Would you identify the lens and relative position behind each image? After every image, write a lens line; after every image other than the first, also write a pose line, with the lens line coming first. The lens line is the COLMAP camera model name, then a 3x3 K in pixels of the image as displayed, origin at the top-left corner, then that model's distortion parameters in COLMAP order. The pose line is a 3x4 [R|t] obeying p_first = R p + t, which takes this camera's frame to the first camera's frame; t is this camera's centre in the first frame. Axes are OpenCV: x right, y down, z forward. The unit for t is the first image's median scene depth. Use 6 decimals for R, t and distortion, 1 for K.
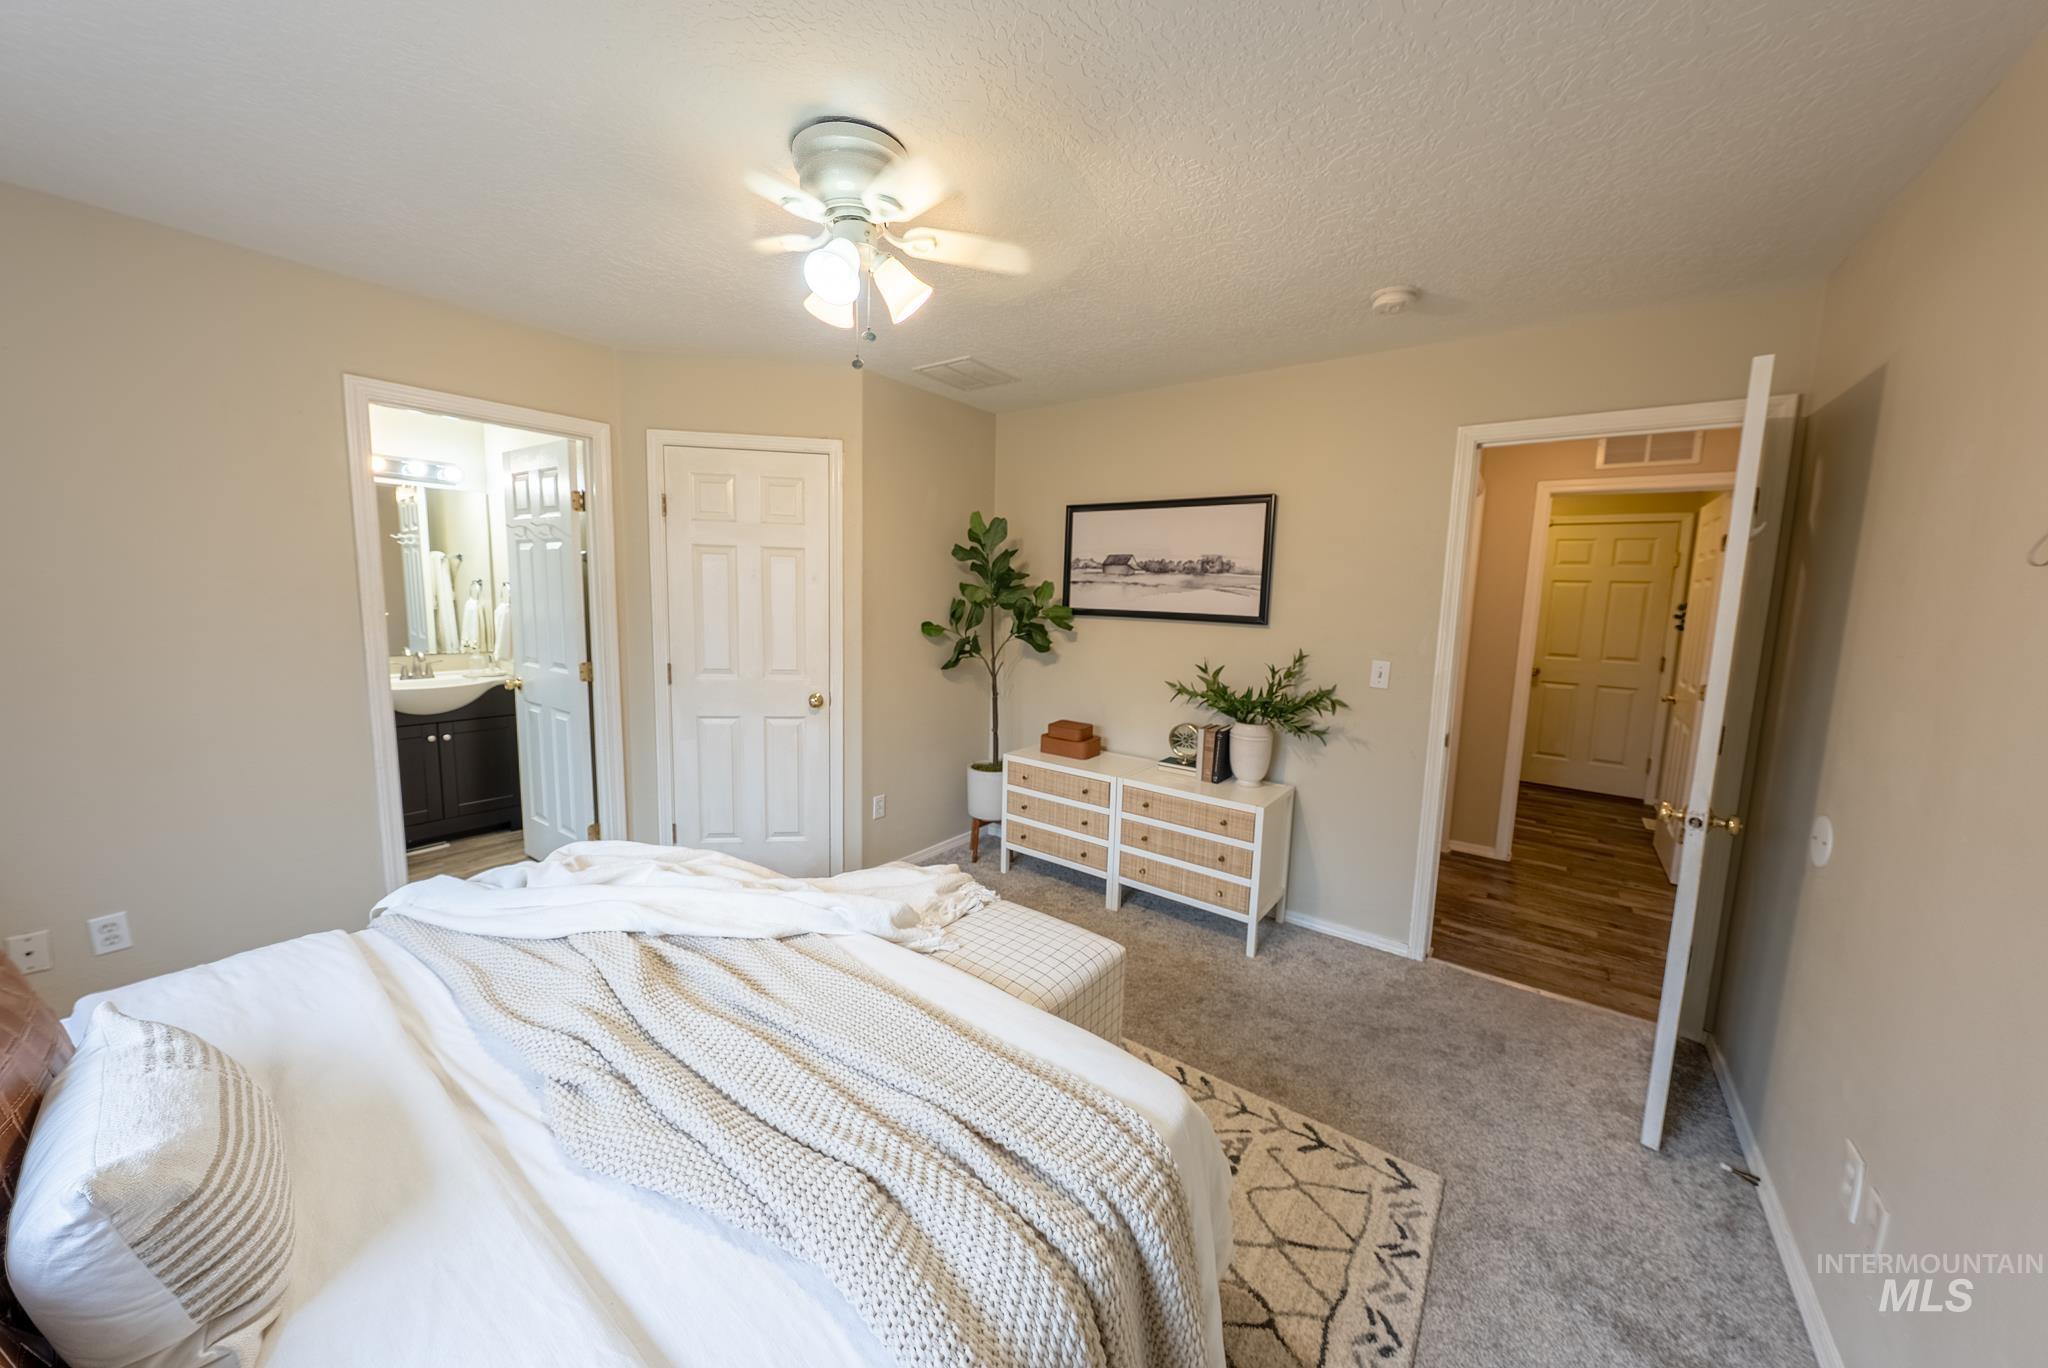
lens RADIAL K [[697.7, 0, 1027.5], [0, 697.7, 668.9], [0, 0, 1]] dist [-0.001787, -0.000332]
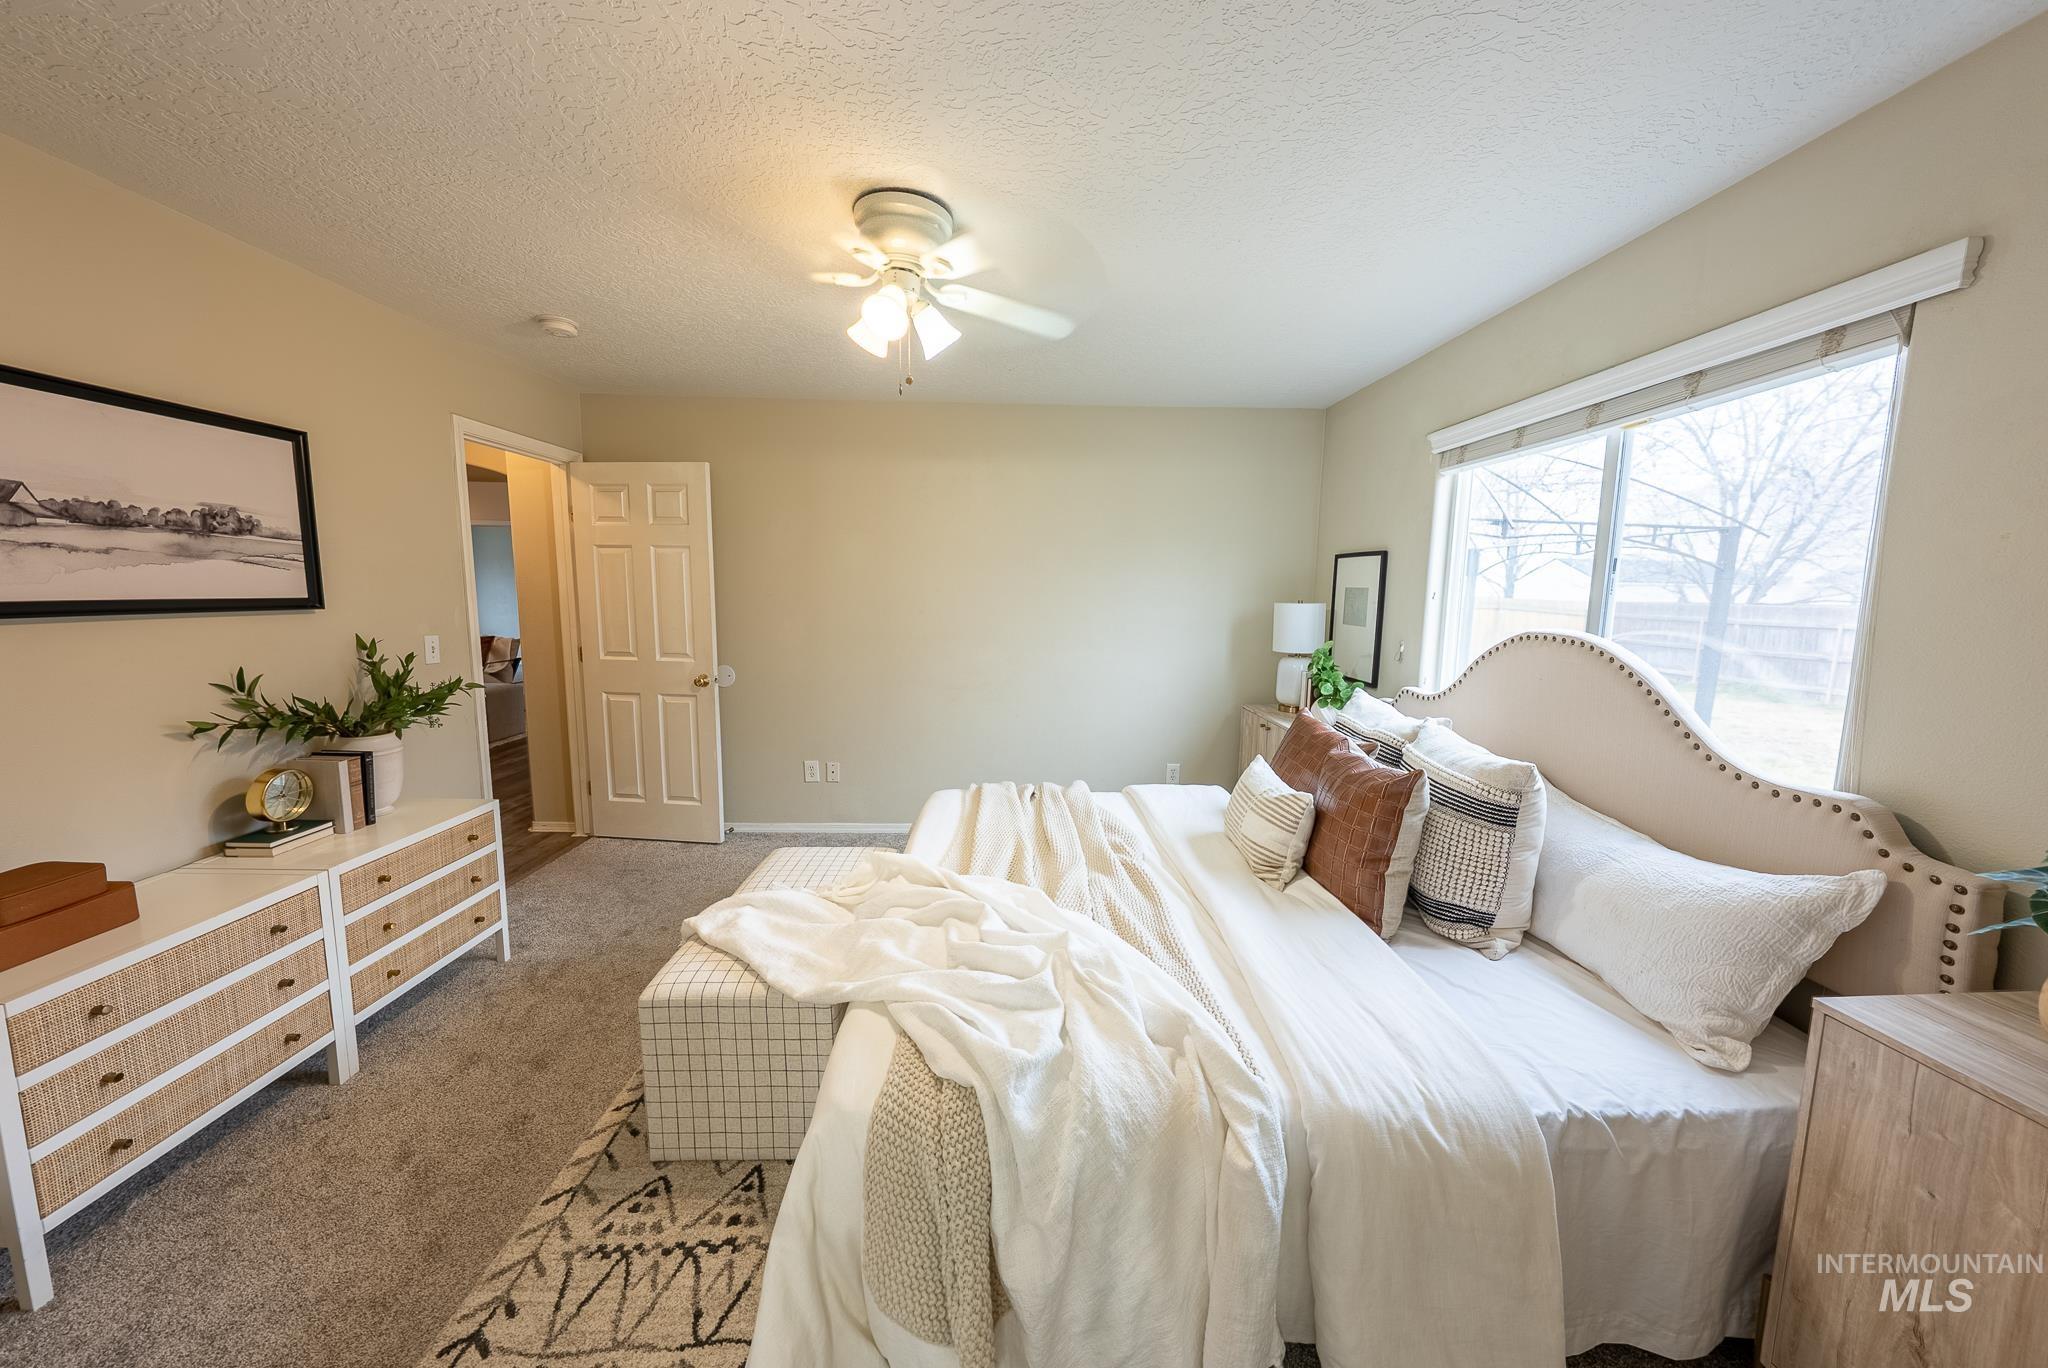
lens RADIAL K [[697.7, 0, 1027.5], [0, 697.7, 668.9], [0, 0, 1]] dist [-0.001787, -0.000332]
pose [[-0.630136, -0.127494, 0.765947, -1.069174], [0.054577, 0.976716, 0.207477, -0.168577], [-0.774565, 0.172541, -0.608505, 1.304336]]
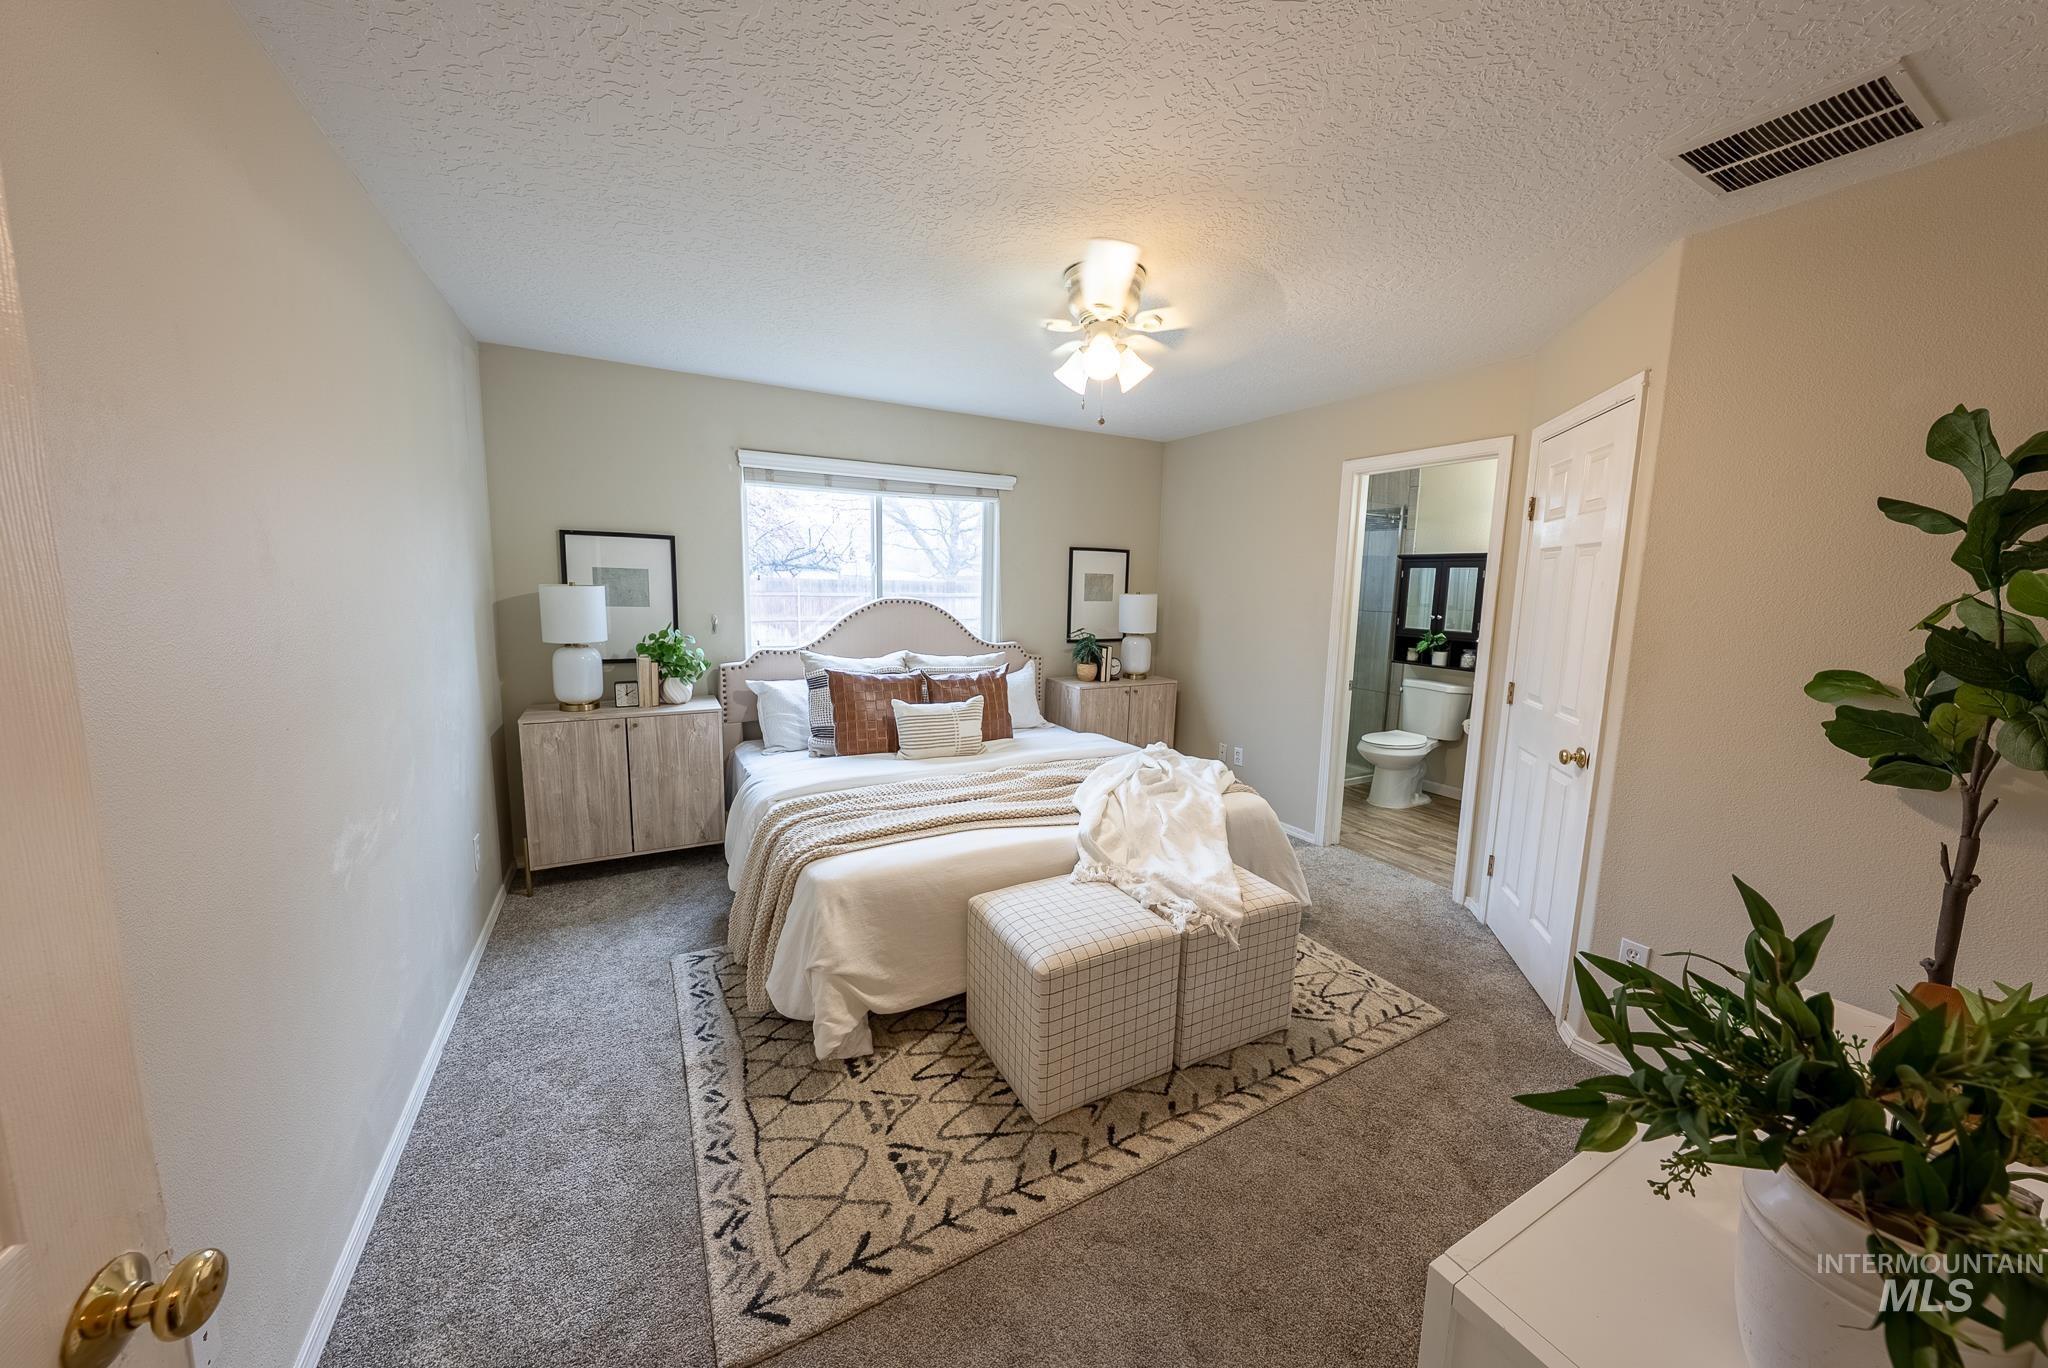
lens RADIAL K [[697.7, 0, 1027.5], [0, 697.7, 668.9], [0, 0, 1]] dist [-0.001787, -0.000332]
pose [[-0.409452, 0.076737, -0.909099, 0.892732], [-0.137346, 0.979916, 0.144574, -0.107670], [0.901934, 0.184057, -0.390689, 1.202069]]
